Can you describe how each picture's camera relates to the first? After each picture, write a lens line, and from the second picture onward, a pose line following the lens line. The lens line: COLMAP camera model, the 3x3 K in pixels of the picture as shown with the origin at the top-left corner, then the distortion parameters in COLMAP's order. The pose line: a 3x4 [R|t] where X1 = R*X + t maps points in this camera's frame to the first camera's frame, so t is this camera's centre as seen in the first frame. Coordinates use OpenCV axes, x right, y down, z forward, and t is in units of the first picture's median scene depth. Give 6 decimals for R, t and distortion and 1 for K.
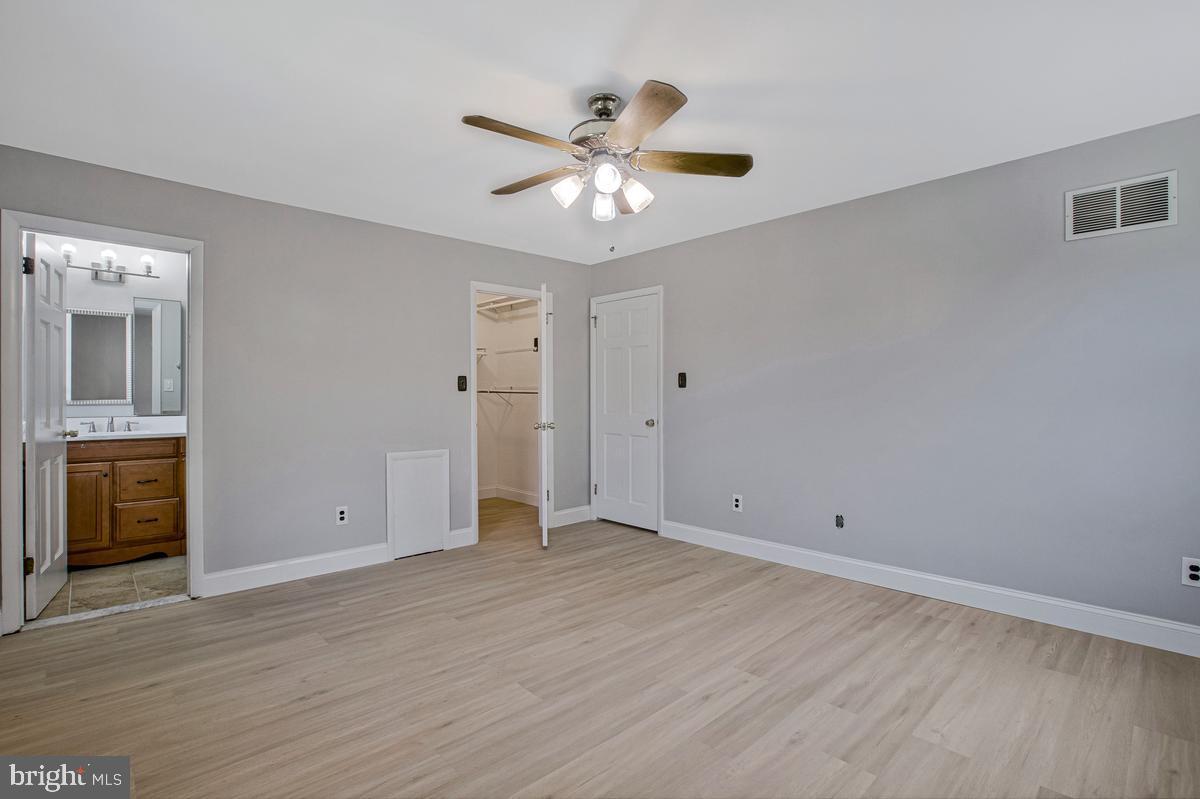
lens RADIAL K [[558.6, 0, 603.1], [0, 558.6, 398.3], [0, 0, 1]] dist [-0.045371, 0.008539]
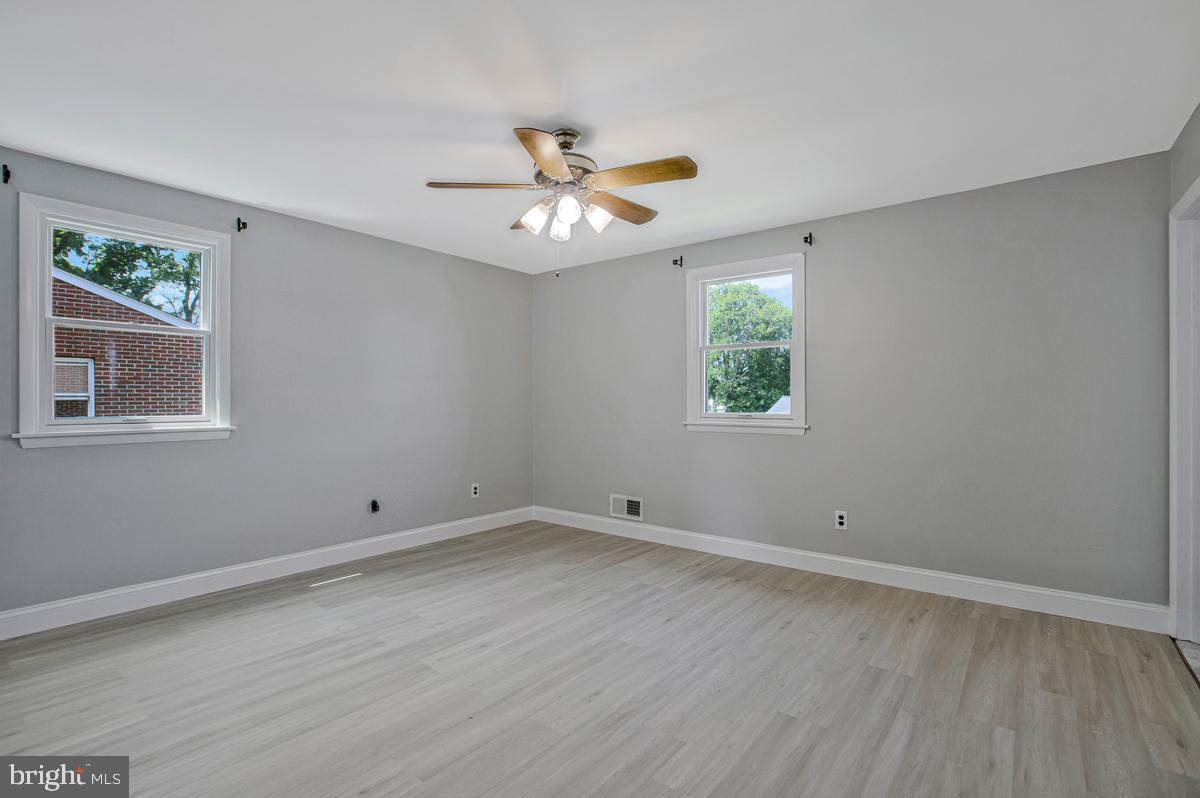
lens RADIAL K [[558.6, 0, 599.3], [0, 558.6, 400.3], [0, 0, 1]] dist [-0.045371, 0.008539]
pose [[-0.991373, 0.003628, -0.131021, 0.063740], [0.003103, 0.999986, 0.004209, -0.007535], [0.131034, 0.003766, -0.991371, 1.585383]]
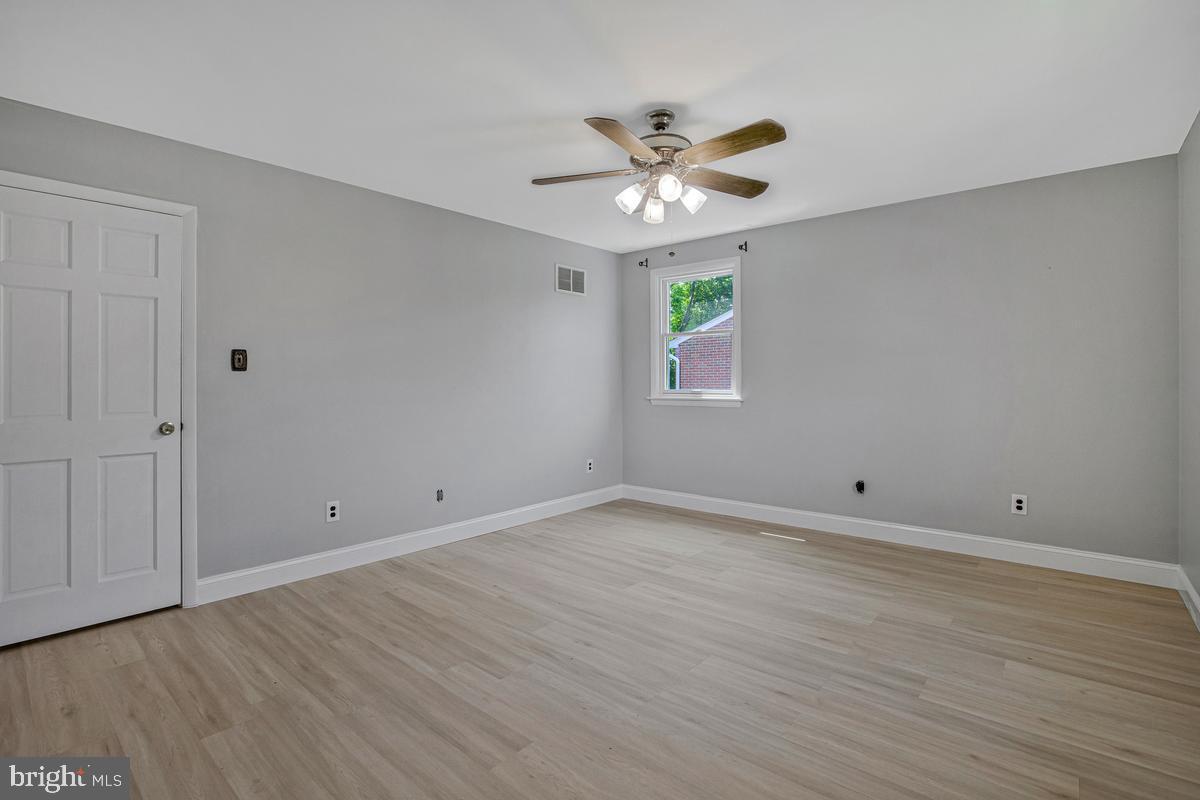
lens RADIAL K [[558.6, 0, 587.5], [0, 558.6, 388.9], [0, 0, 1]] dist [-0.045371, 0.008539]
pose [[-0.080160, -0.011678, 0.996714, -0.826960], [0.009776, 0.999874, 0.012501, -0.001740], [-0.996734, 0.010746, -0.080036, 0.928001]]
